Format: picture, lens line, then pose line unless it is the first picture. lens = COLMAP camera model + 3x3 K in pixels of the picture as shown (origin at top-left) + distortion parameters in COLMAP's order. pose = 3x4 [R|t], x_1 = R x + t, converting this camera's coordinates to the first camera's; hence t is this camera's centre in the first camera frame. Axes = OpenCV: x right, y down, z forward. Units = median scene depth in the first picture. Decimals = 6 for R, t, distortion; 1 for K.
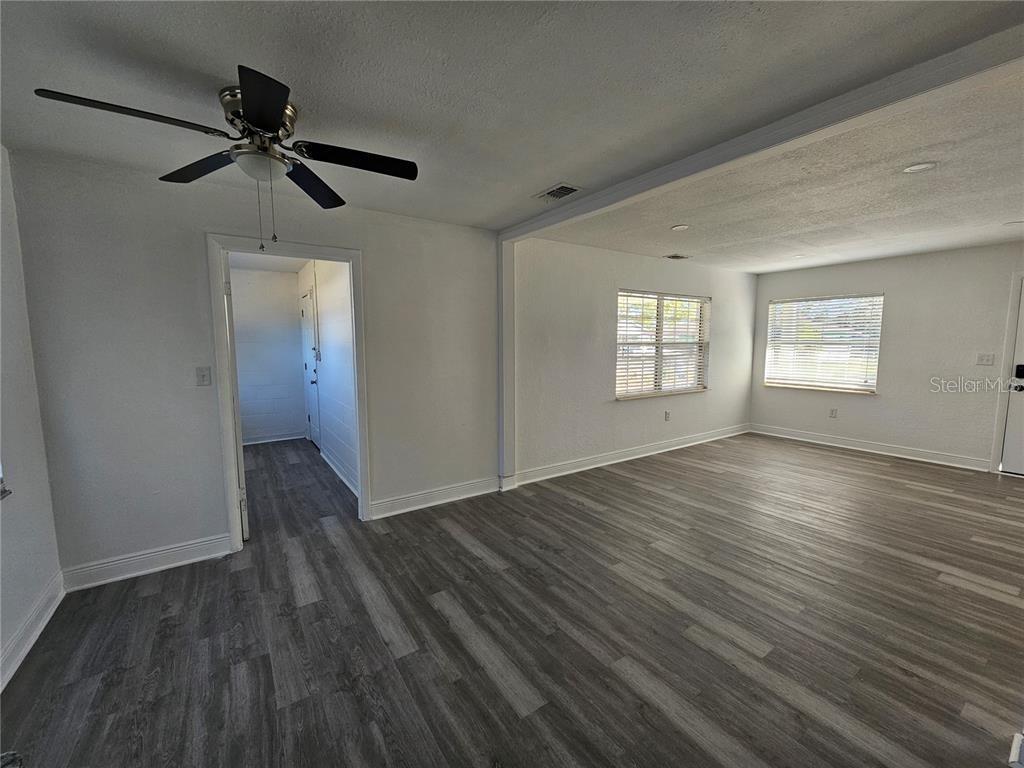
lens RADIAL K [[418.4, 0, 507.5], [0, 418.4, 387.8], [0, 0, 1]] dist [0.000568, -0.000303]
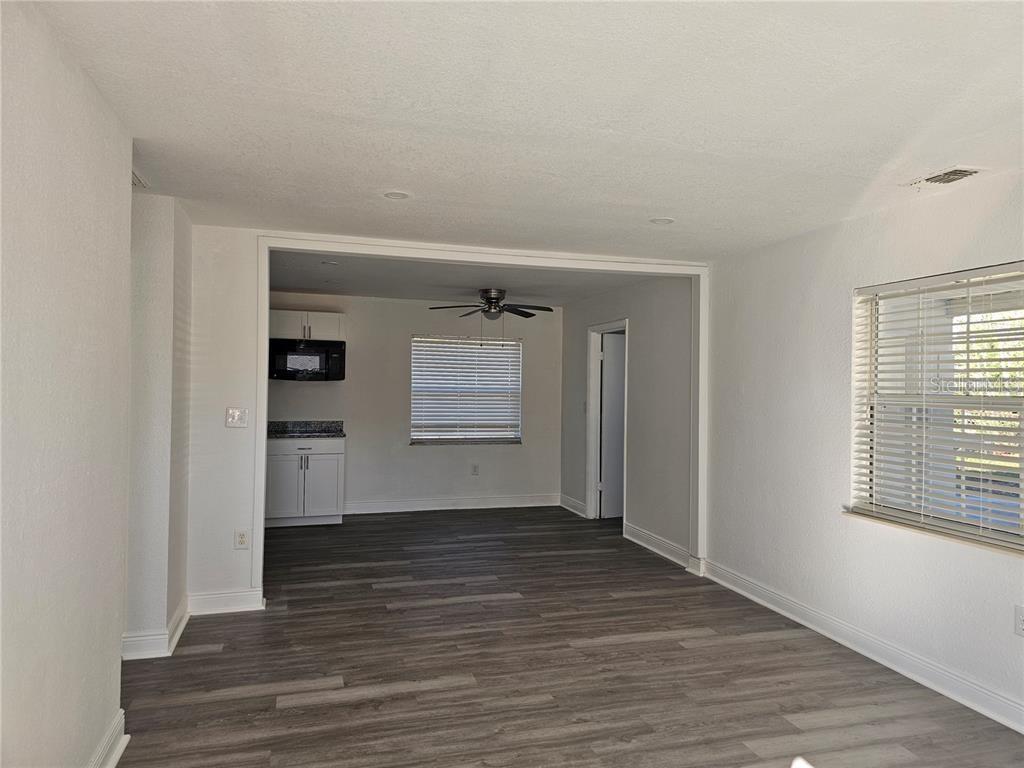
lens RADIAL K [[685.9, 0, 516.9], [0, 685.9, 384.7], [0, 0, 1]] dist [0.041558, 0.001084]
pose [[-0.289920, -0.002281, -0.957048, 1.342762], [-0.119186, 0.992298, 0.033741, -0.118690], [0.949600, 0.123849, -0.287959, 0.991526]]
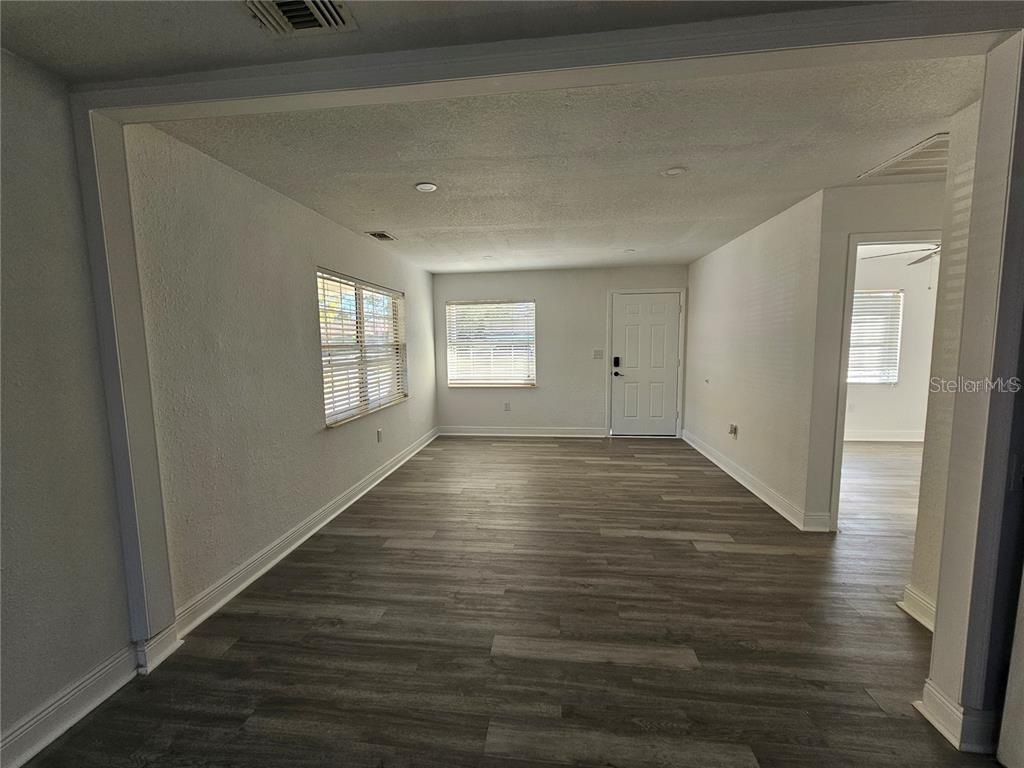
lens RADIAL K [[418.4, 0, 503.7], [0, 418.4, 386.3], [0, 0, 1]] dist [0.000568, -0.000303]
pose [[0.654057, -0.086048, 0.751535, -0.071737], [0.095593, 0.994946, 0.030723, -0.038285], [-0.750380, 0.051747, 0.658978, 0.378492]]
